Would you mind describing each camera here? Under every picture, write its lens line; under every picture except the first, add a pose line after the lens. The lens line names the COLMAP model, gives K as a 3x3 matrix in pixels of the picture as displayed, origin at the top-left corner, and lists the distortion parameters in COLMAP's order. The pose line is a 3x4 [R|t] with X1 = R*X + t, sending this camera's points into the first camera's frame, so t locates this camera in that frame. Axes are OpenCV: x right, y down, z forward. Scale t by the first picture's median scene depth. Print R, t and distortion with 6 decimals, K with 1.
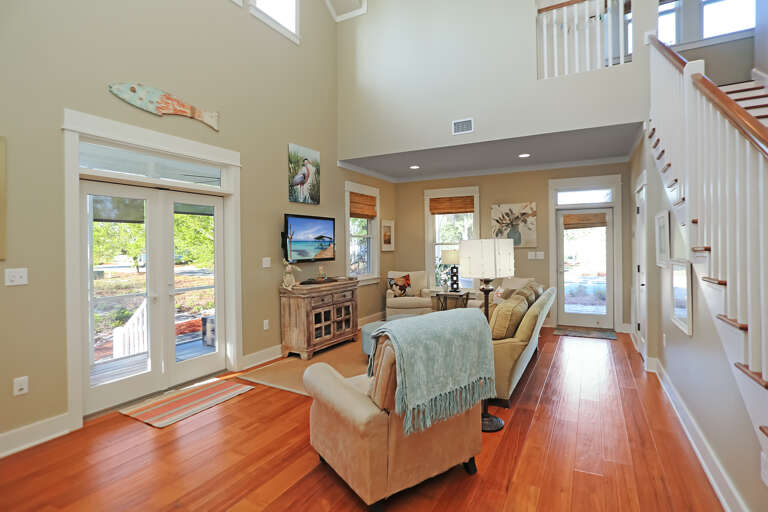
lens RADIAL K [[377.6, 0, 385.8], [0, 377.6, 247.7], [0, 0, 1]] dist [-0.002212, -0.000223]
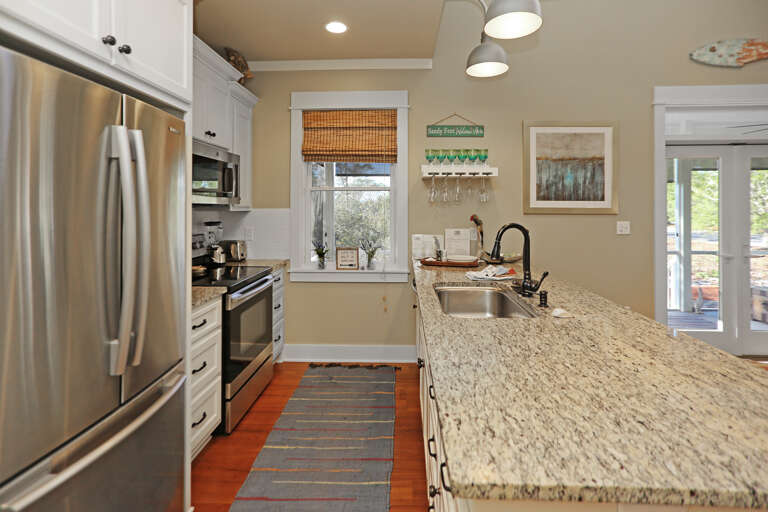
lens RADIAL K [[380.8, 0, 386.1], [0, 380.8, 208.0], [0, 0, 1]] dist [-0.062883, 0.050747]
pose [[0.461870, 0.009655, -0.886895, -0.117591], [-0.007776, 0.999946, 0.006836, 0.004062], [0.886913, 0.003739, 0.461921, -0.160052]]
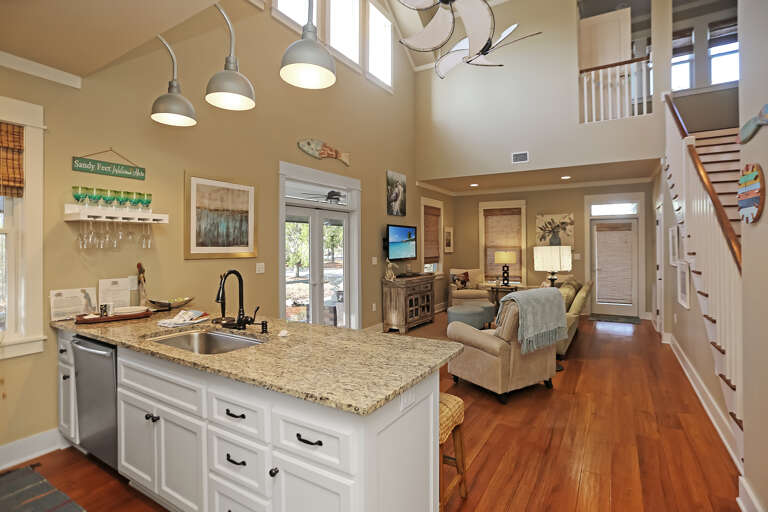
lens RADIAL K [[374.5, 0, 395.9], [0, 374.5, 246.0], [0, 0, 1]] dist [0.000164, 0.000588]
pose [[0.999502, 0.005107, -0.031148, -0.184333], [-0.005299, 0.999967, -0.006106, -0.005105], [0.031116, 0.006268, 0.999496, -0.306363]]
